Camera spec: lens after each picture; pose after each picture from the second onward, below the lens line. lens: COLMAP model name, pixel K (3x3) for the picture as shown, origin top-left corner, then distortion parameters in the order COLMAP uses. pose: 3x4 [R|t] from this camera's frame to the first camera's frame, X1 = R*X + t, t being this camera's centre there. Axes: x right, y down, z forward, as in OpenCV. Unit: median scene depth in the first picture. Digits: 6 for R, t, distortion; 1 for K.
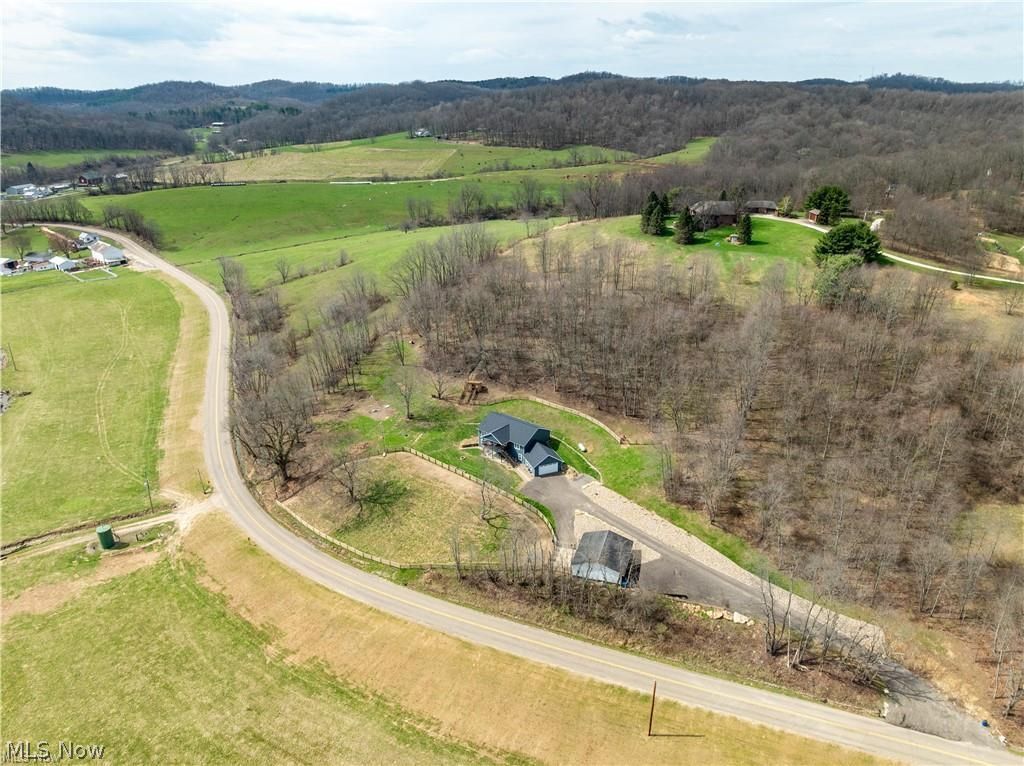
lens RADIAL K [[716.4, 0, 512.0], [0, 716.4, 383.0], [0, 0, 1]] dist [-0.063814, 0.038723]
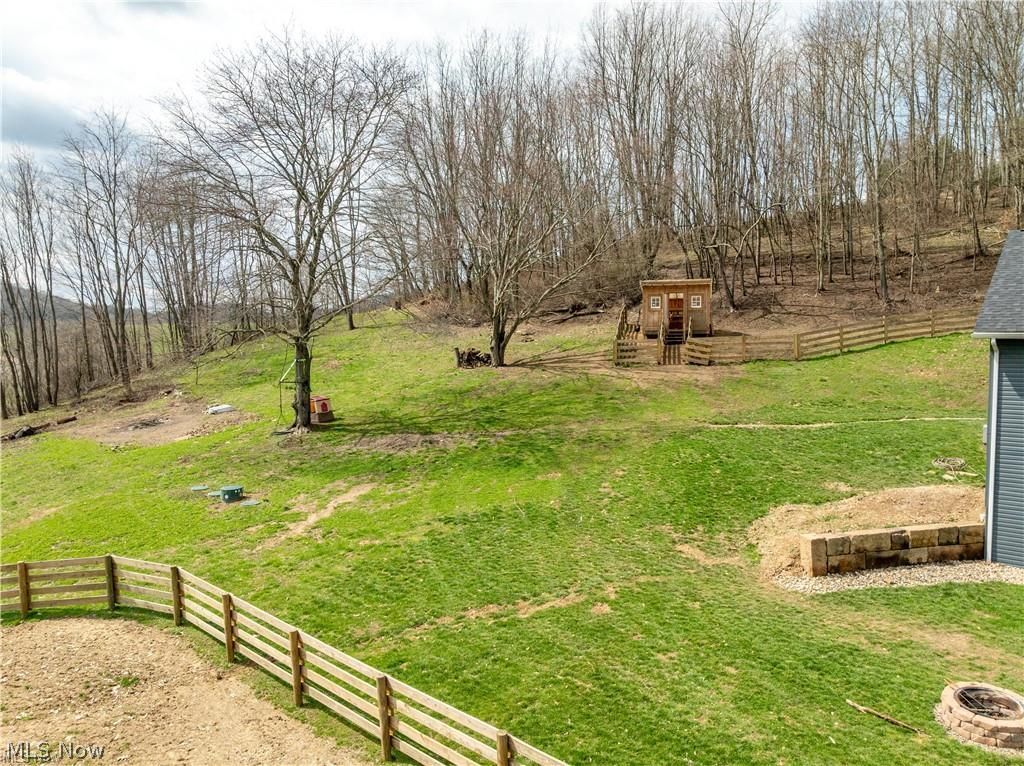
lens RADIAL K [[716.4, 0, 512.0], [0, 716.4, 383.0], [0, 0, 1]] dist [-0.063814, 0.038723]
pose [[0.999407, -0.001874, -0.034389, -0.117690], [-0.008944, 0.950132, -0.311721, 0.109791], [0.033258, 0.311843, 0.949551, 1.061264]]
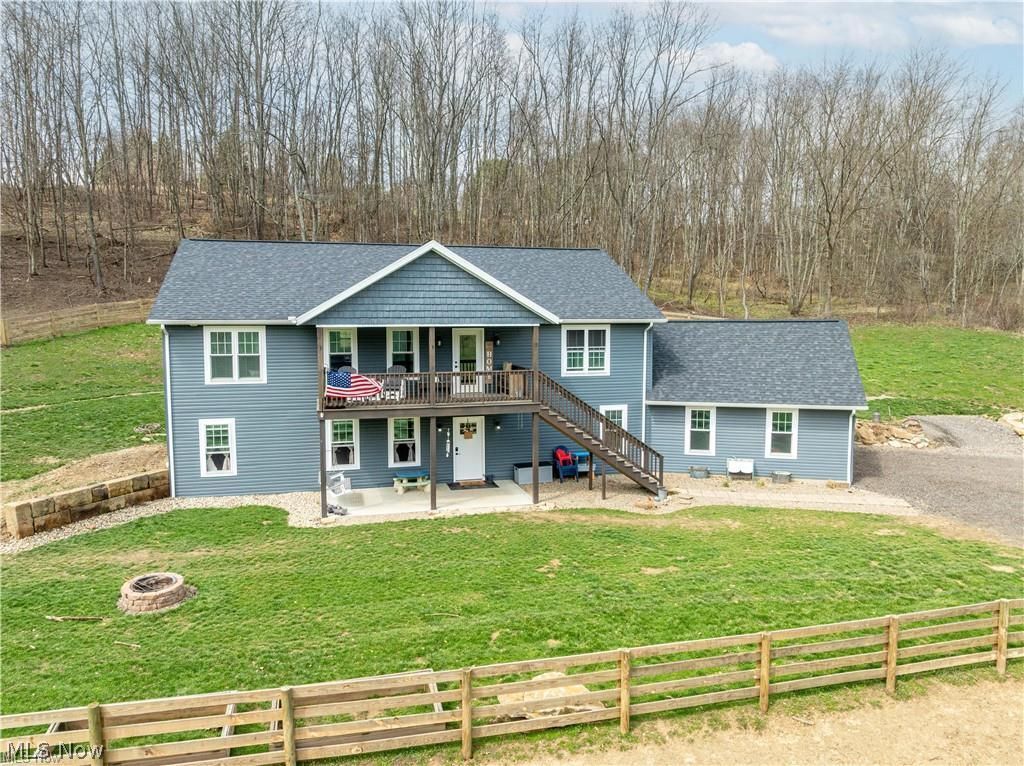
lens RADIAL K [[716.4, 0, 512.0], [0, 716.4, 383.0], [0, 0, 1]] dist [-0.063814, 0.038723]
pose [[0.578265, -0.068546, 0.812964, -0.122036], [0.301132, 0.944035, -0.134599, 0.119735], [-0.758241, 0.322643, 0.566545, 1.035668]]
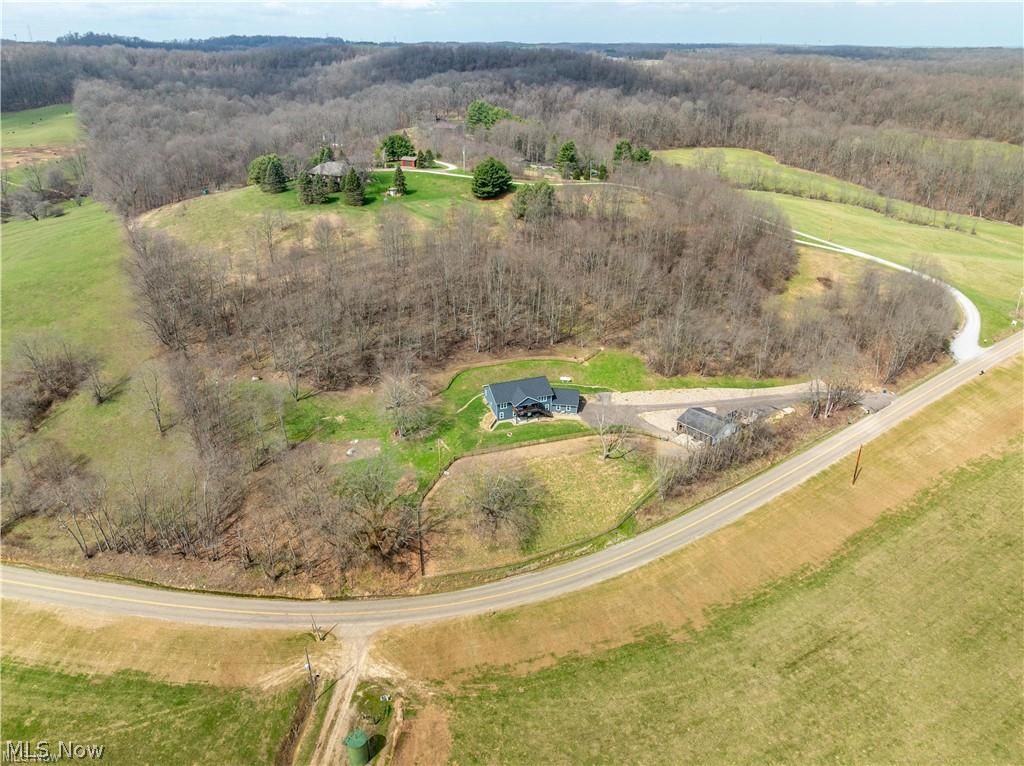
lens RADIAL K [[716.4, 0, 512.0], [0, 716.4, 383.0], [0, 0, 1]] dist [-0.063814, 0.038723]
pose [[0.513664, -0.367716, 0.775200, -0.906571], [0.329542, 0.918758, 0.217451, -0.194403], [-0.792182, 0.143764, 0.593111, 0.456322]]
